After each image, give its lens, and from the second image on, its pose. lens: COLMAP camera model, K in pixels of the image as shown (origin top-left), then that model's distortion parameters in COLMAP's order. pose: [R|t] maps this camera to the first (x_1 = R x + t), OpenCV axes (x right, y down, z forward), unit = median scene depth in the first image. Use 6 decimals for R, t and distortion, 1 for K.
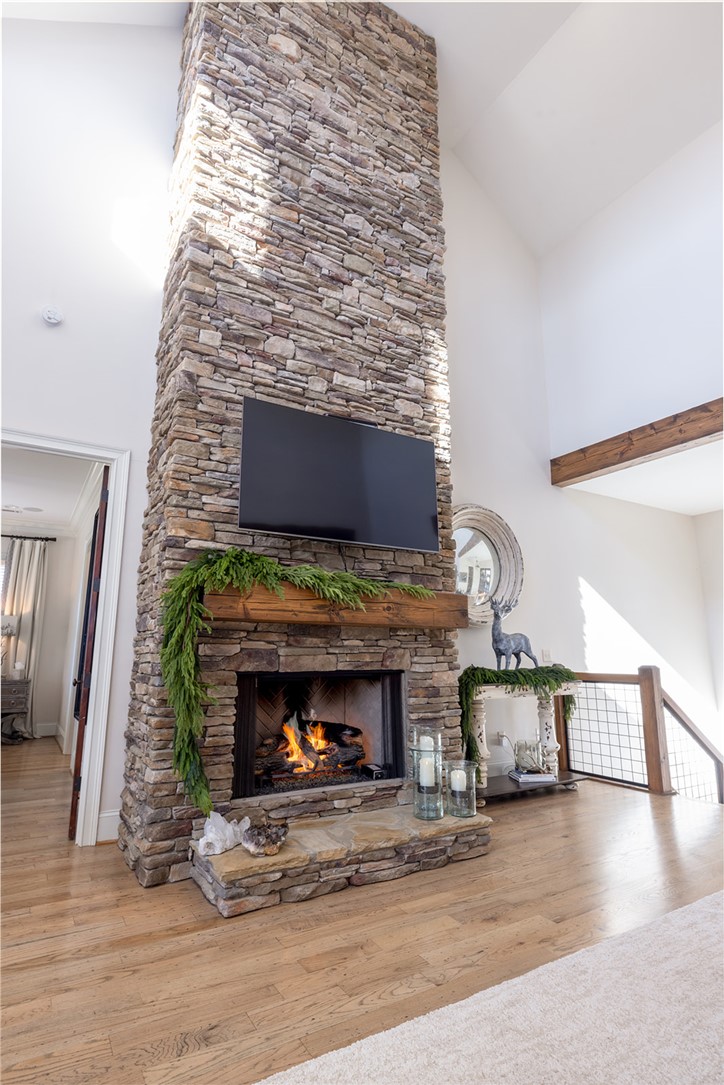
lens RADIAL K [[544.8, 0, 362.0], [0, 544.8, 542.5], [0, 0, 1]] dist [-0.002618, -0.000063]
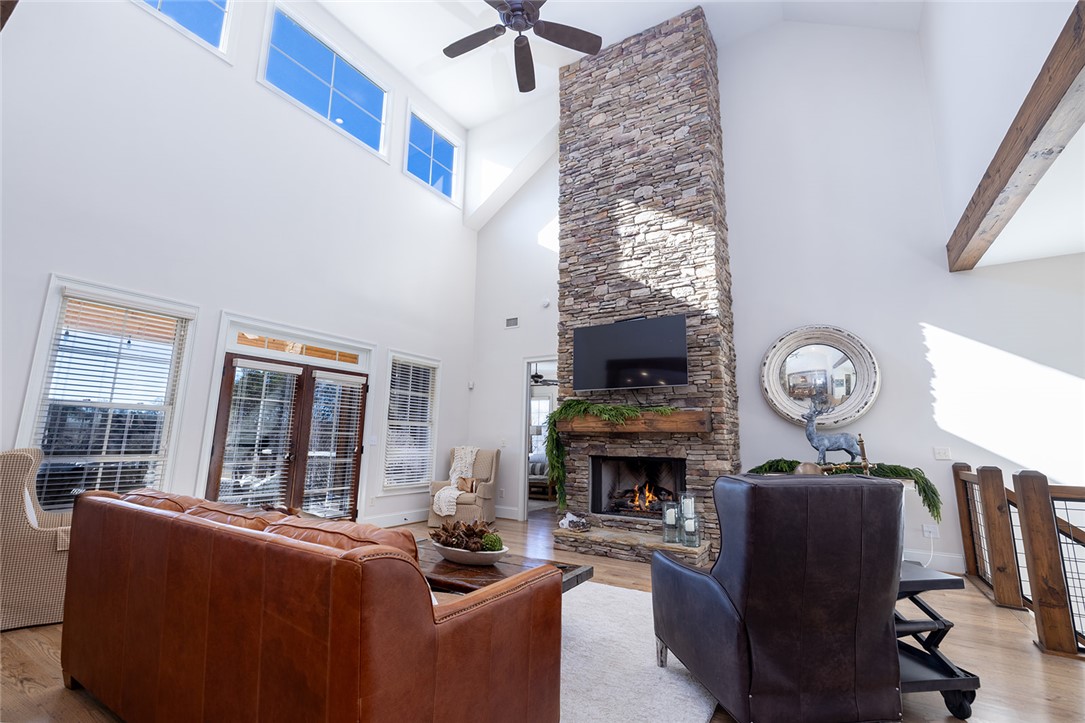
lens RADIAL K [[457.5, 0, 540.5], [0, 457.5, 357.0], [0, 0, 1]] dist [-0.000071, -0.000069]
pose [[0.475755, -0.157593, -0.865345, 1.137420], [0.165191, 0.982321, -0.088076, -0.015770], [0.863927, -0.101045, 0.493377, -0.022638]]
